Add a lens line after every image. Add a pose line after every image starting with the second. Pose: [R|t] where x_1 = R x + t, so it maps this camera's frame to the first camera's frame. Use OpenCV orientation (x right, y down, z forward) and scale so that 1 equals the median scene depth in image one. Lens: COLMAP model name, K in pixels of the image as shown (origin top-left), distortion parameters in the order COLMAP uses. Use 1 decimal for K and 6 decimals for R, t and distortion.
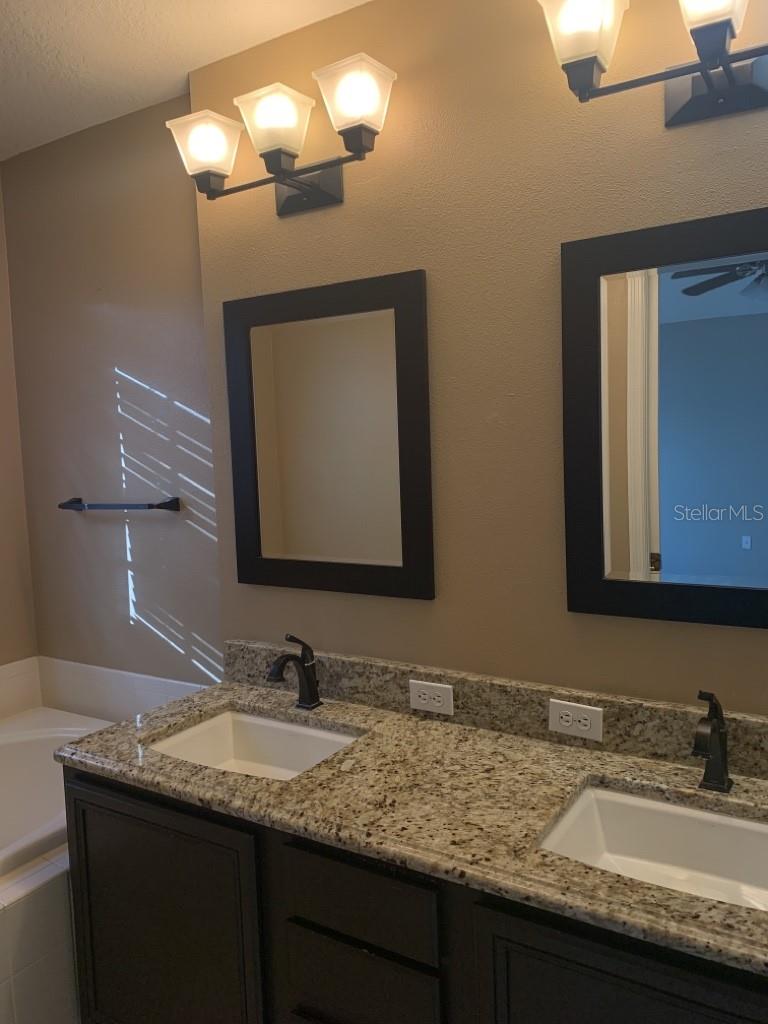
lens RADIAL K [[794.4, 0, 383.8], [0, 794.4, 506.5], [0, 0, 1]] dist [0.081229, -0.116476]
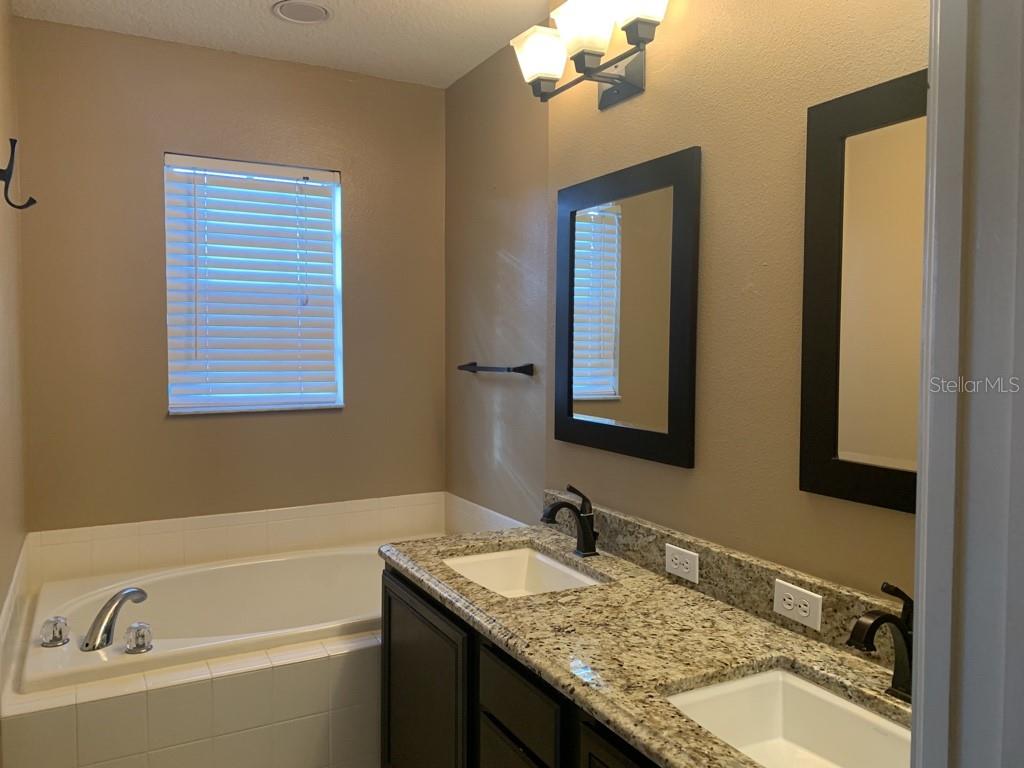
lens RADIAL K [[794.4, 0, 512.0], [0, 794.4, 384.0], [0, 0, 1]] dist [0.081229, -0.116476]
pose [[0.866943, 0.070279, -0.493428, 0.387092], [-0.085982, 0.996254, -0.009173, 0.042584], [0.490935, 0.050378, 0.869738, -0.007184]]
